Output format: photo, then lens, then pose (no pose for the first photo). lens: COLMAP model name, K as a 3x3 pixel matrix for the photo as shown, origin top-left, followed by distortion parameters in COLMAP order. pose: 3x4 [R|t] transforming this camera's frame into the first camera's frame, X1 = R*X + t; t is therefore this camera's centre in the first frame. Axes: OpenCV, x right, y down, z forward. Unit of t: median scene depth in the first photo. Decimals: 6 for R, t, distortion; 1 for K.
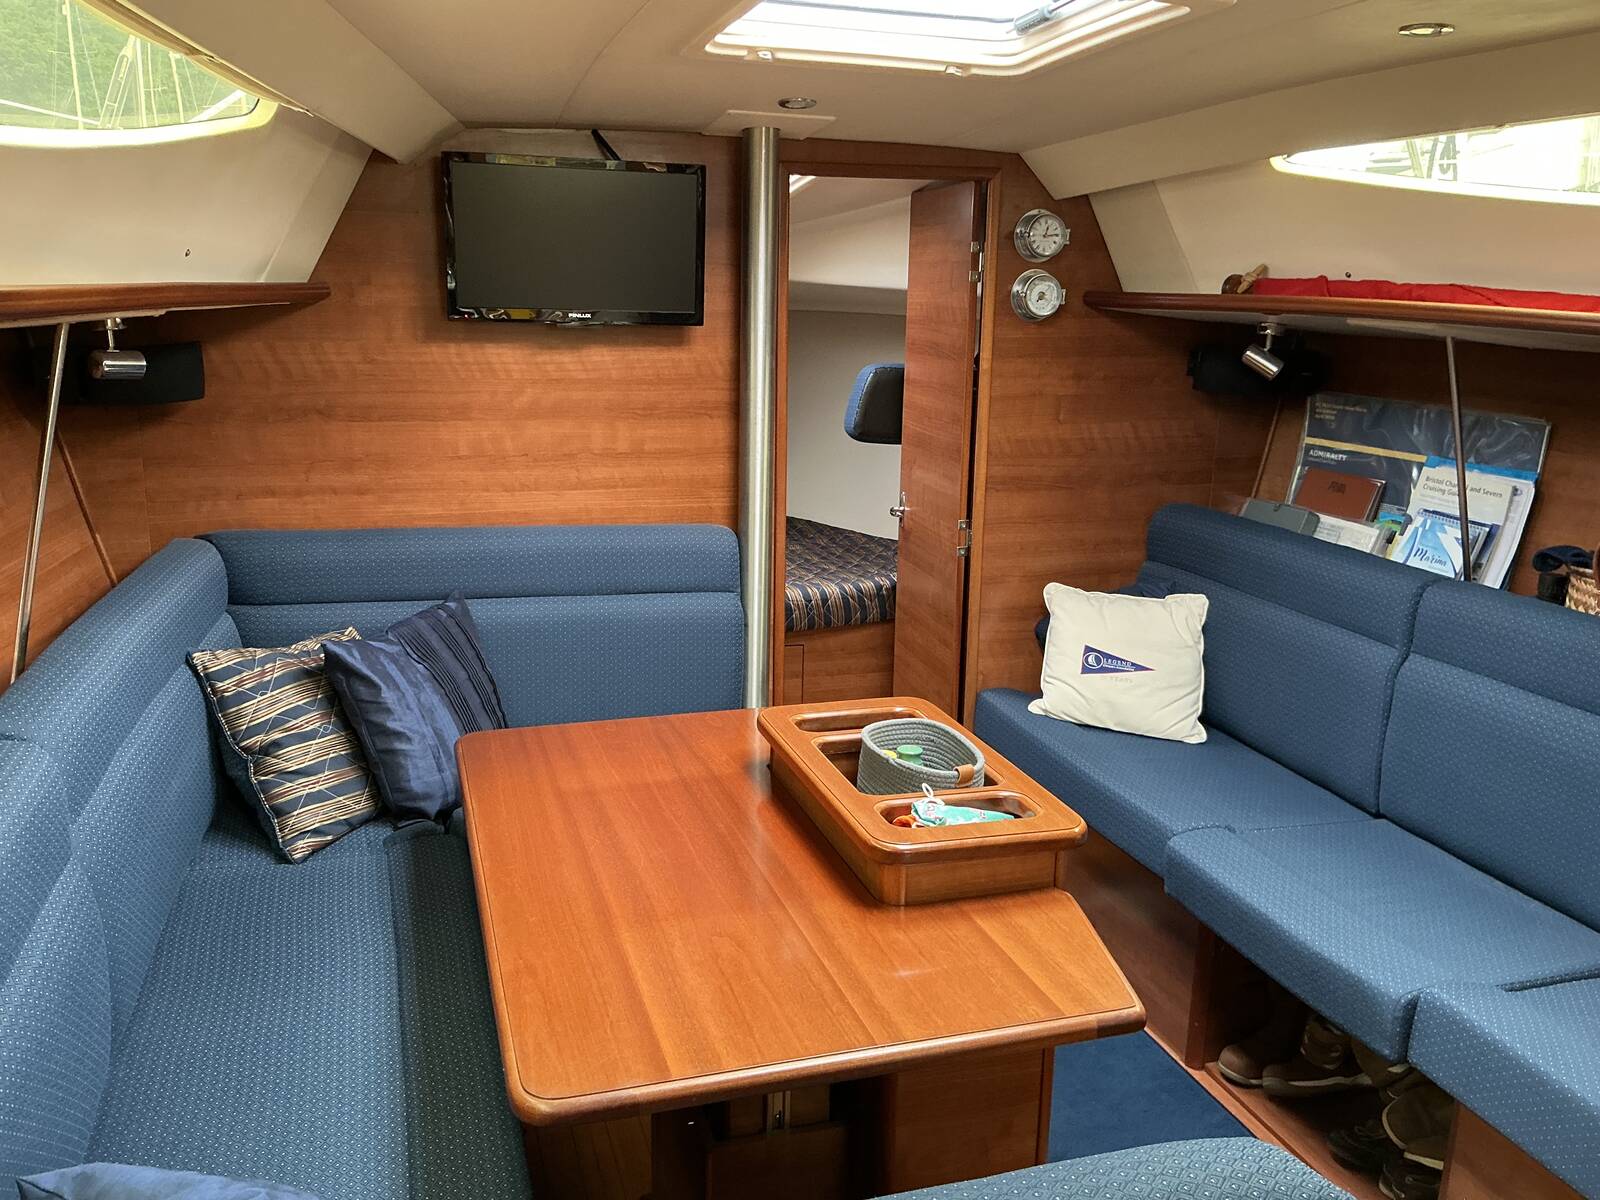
lens RADIAL K [[1310.1, 0, 794.9], [0, 1310.1, 593.3], [0, 0, 1]] dist [0.146605, -0.322652]
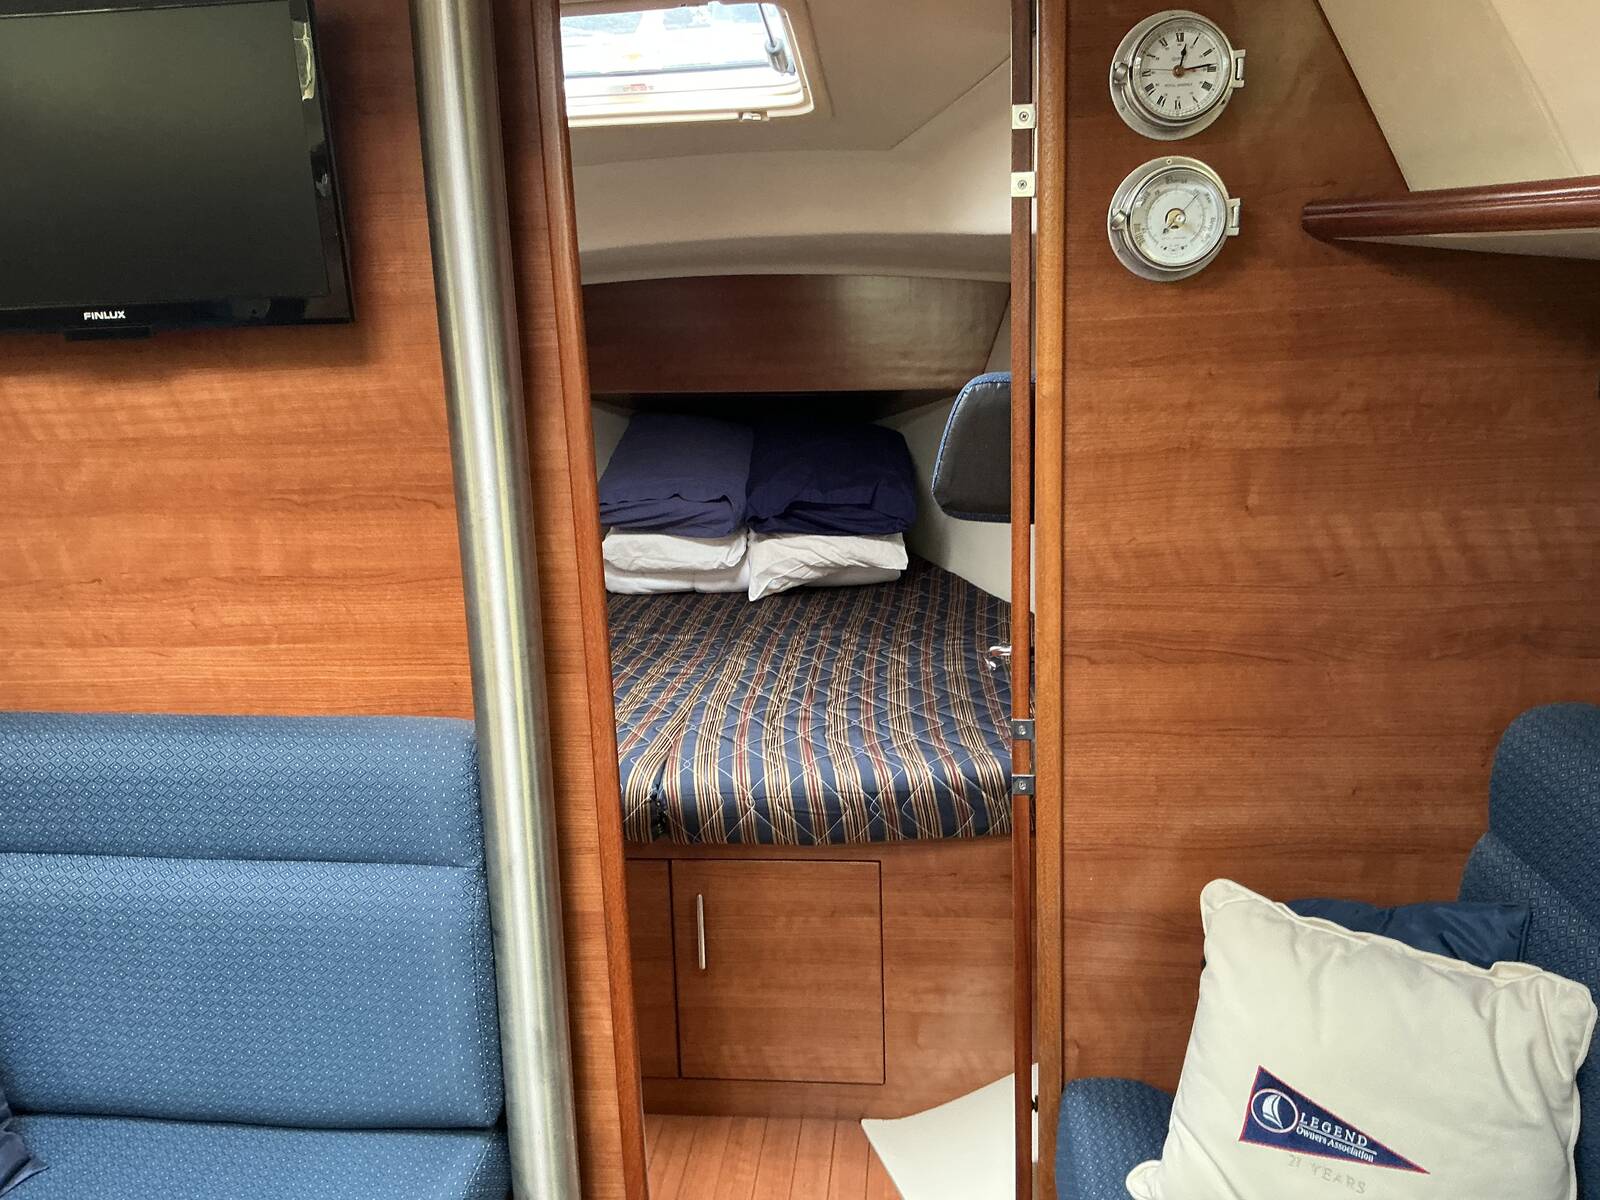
lens RADIAL K [[1310.1, 0, 794.9], [0, 1310.1, 593.3], [0, 0, 1]] dist [0.146605, -0.322652]
pose [[0.923406, 0.037553, -0.381983, 0.240123], [-0.034690, 0.999295, 0.014383, -0.108503], [0.382254, -0.000030, 0.924057, 0.567007]]
